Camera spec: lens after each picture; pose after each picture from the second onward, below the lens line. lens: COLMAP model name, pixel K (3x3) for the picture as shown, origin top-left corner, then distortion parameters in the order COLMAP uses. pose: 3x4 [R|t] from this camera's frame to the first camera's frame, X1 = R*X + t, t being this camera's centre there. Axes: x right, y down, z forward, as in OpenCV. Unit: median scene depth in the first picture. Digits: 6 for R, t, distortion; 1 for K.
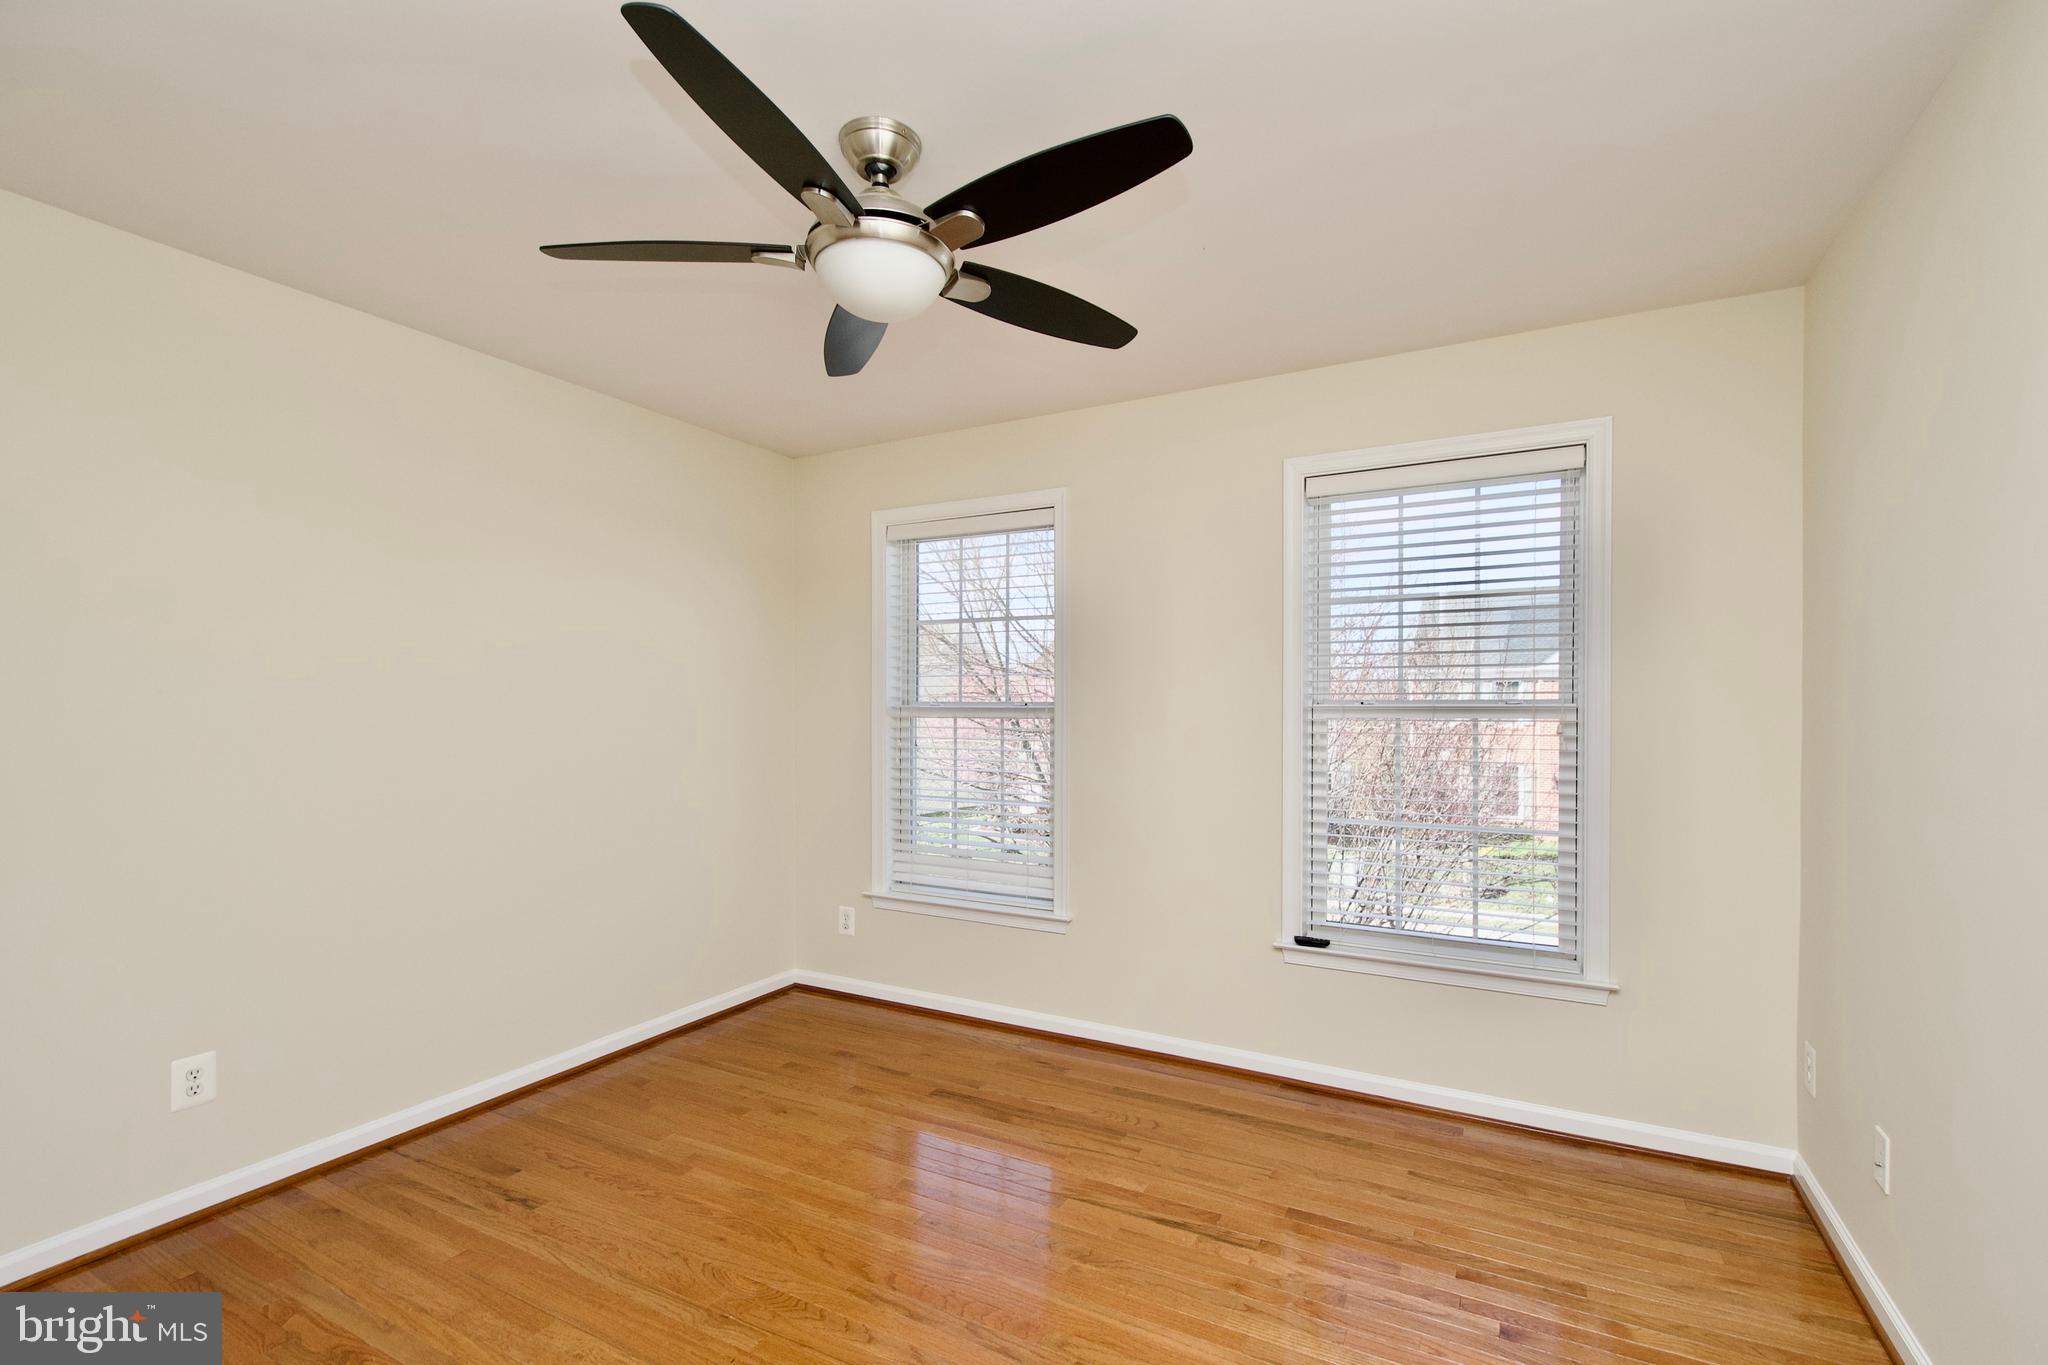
lens RADIAL K [[900.7, 0, 1045.8], [0, 900.7, 709.2], [0, 0, 1]] dist [0.002308, -0.000611]
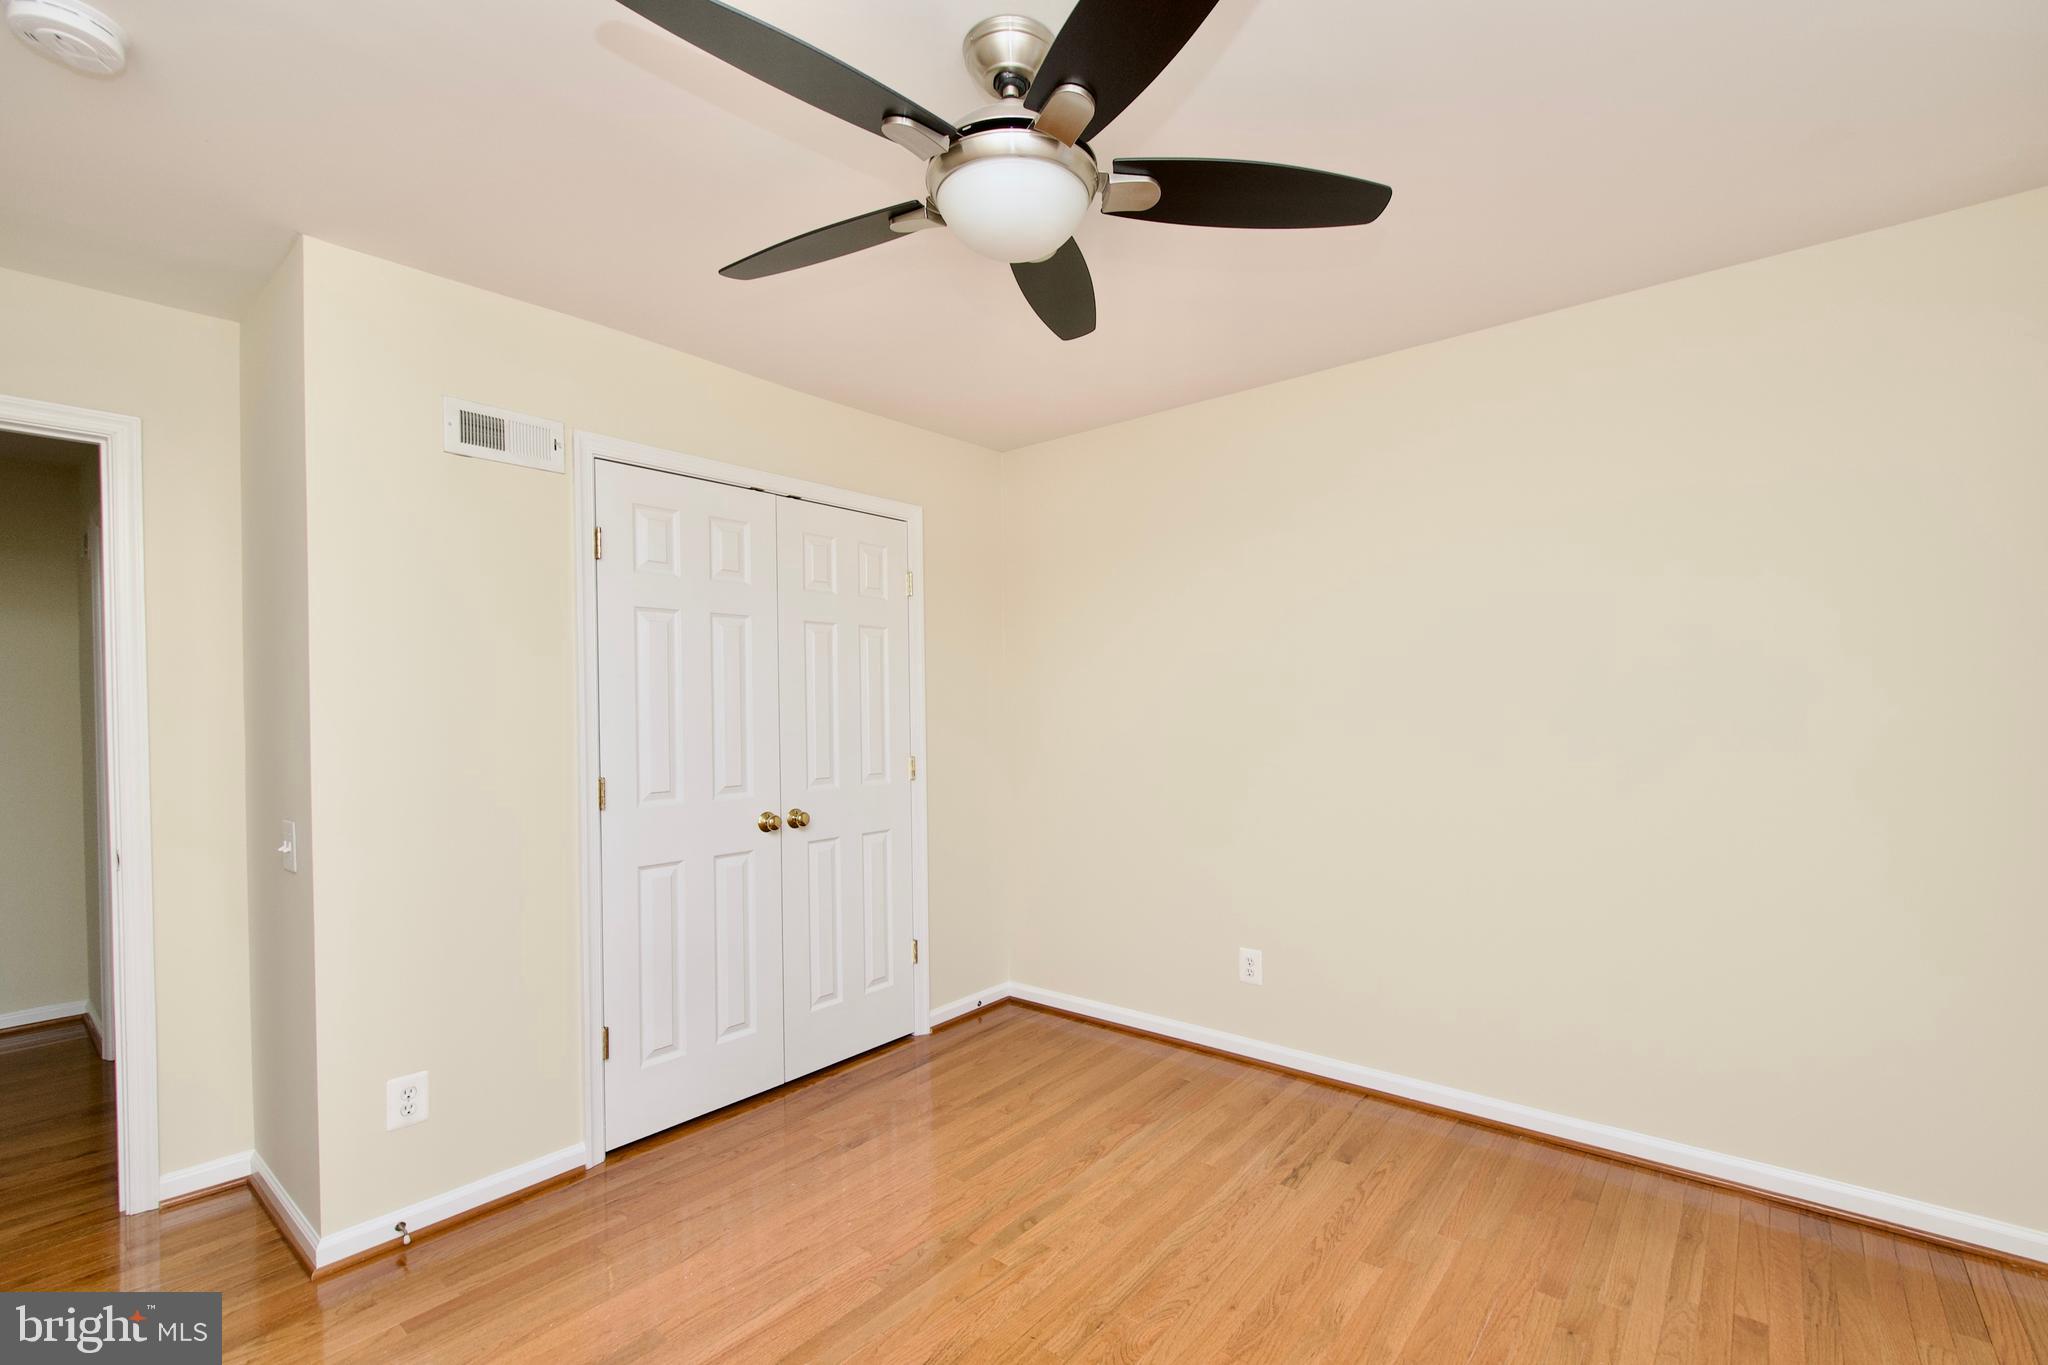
lens RADIAL K [[900.7, 0, 1045.8], [0, 900.7, 709.2], [0, 0, 1]] dist [0.002308, -0.000611]
pose [[-0.197093, 0.009109, -0.980342, 0.676588], [0.010318, 0.999921, 0.007217, -0.016759], [0.980330, -0.008693, -0.197171, 1.235960]]
